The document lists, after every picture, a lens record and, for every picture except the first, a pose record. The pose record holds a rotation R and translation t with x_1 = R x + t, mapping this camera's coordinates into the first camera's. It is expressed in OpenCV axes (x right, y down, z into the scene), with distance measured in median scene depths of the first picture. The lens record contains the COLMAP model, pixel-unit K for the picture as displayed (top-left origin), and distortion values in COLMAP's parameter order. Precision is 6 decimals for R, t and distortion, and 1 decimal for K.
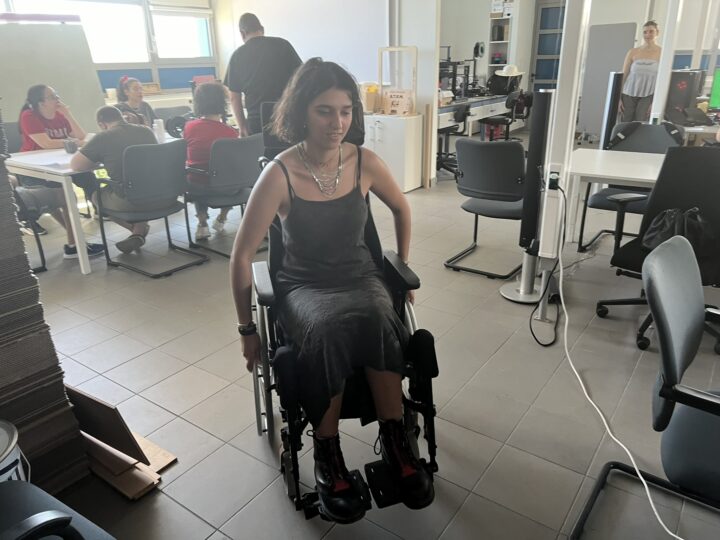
lens RADIAL K [[546.3, 0, 361.1], [0, 546.3, 268.8], [0, 0, 1]] dist [0.045315, -0.062693]
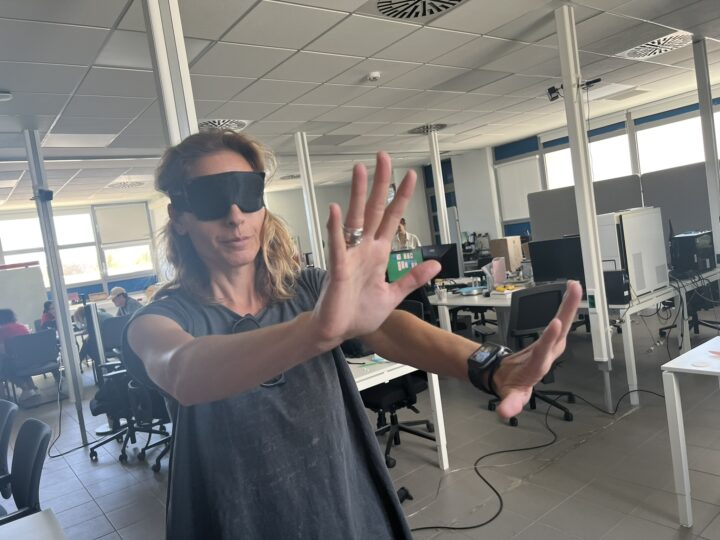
lens RADIAL K [[546.3, 0, 354.9], [0, 546.3, 270.0], [0, 0, 1]] dist [0.045315, -0.062693]
pose [[0.949257, -0.100562, -0.297990, 0.734031], [0.012468, 0.958789, -0.283844, 0.037027], [0.314254, 0.265726, 0.911392, -0.164308]]
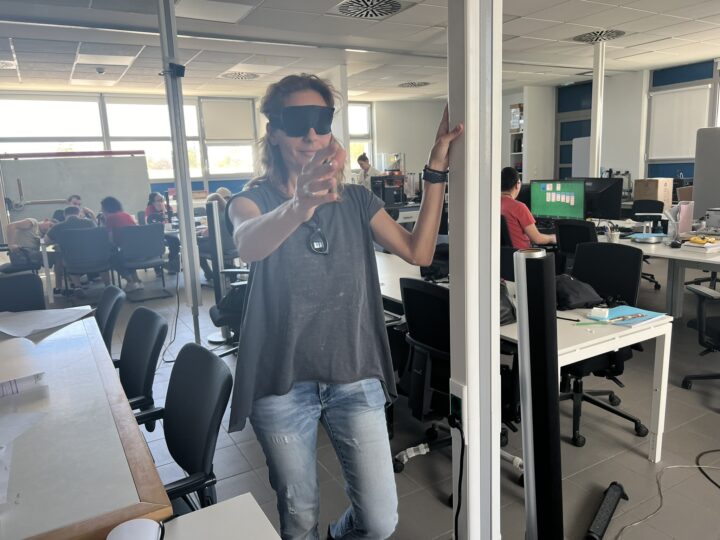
lens RADIAL K [[546.3, 0, 362.1], [0, 546.3, 268.4], [0, 0, 1]] dist [0.045315, -0.062693]
pose [[0.912148, 0.058824, -0.405619, 0.609044], [-0.127293, 0.981366, -0.143935, 0.017814], [0.389594, 0.182922, 0.902639, -0.103549]]
